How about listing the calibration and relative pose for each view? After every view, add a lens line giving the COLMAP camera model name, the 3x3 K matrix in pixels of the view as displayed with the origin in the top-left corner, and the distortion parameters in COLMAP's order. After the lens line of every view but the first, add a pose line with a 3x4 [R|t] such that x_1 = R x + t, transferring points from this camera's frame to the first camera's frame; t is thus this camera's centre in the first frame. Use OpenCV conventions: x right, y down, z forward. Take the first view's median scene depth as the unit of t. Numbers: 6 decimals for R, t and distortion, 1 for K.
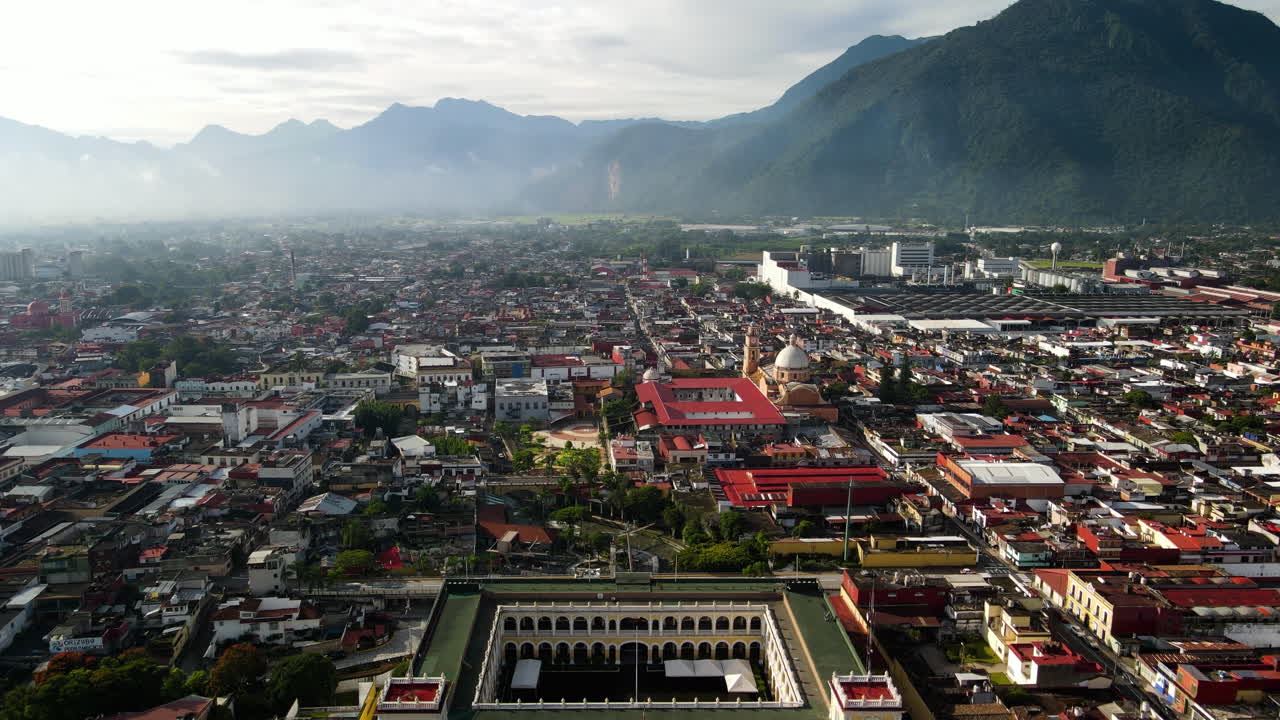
lens RADIAL K [[917.9, 0, 661.0], [0, 917.9, 329.9], [0, 0, 1]] dist [-0.006722, 0.039246]
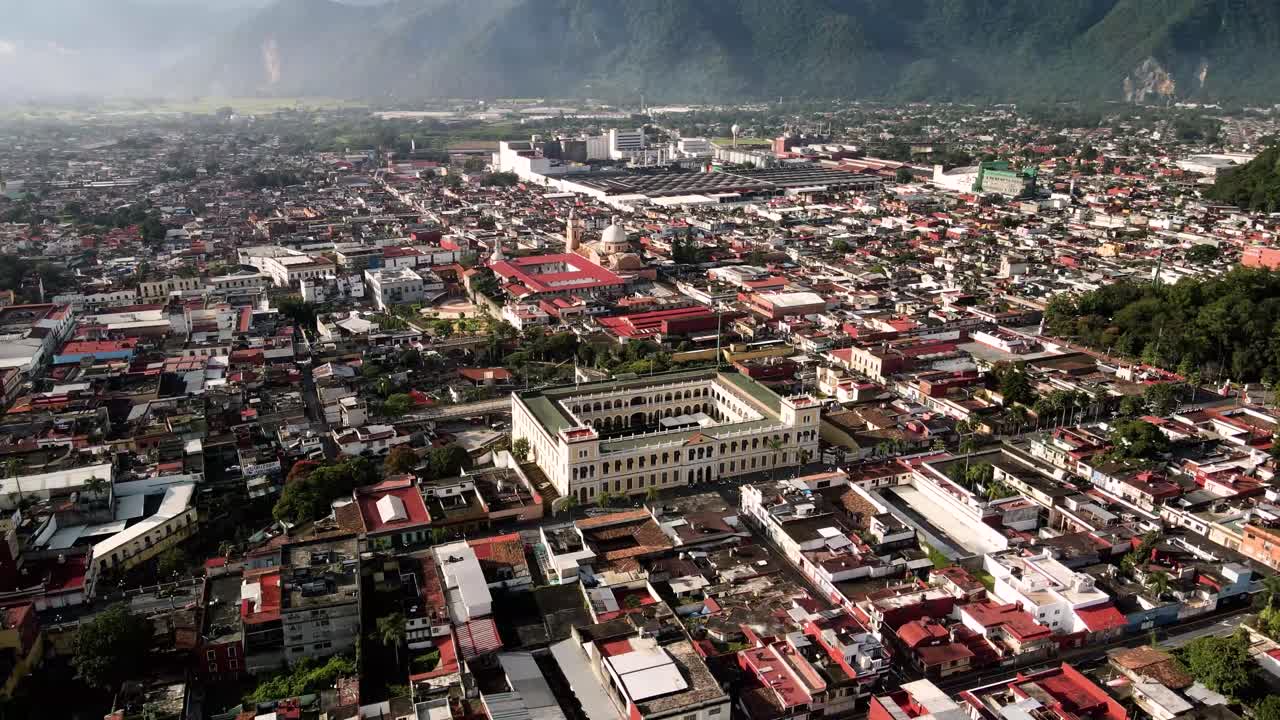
lens RADIAL K [[917.9, 0, 661.0], [0, 917.9, 329.9], [0, 0, 1]] dist [-0.006722, 0.039246]
pose [[0.931074, -0.104503, 0.349543, -0.265507], [0.057988, 0.988308, 0.141013, -0.015181], [-0.360192, -0.111024, 0.926248, -0.245425]]
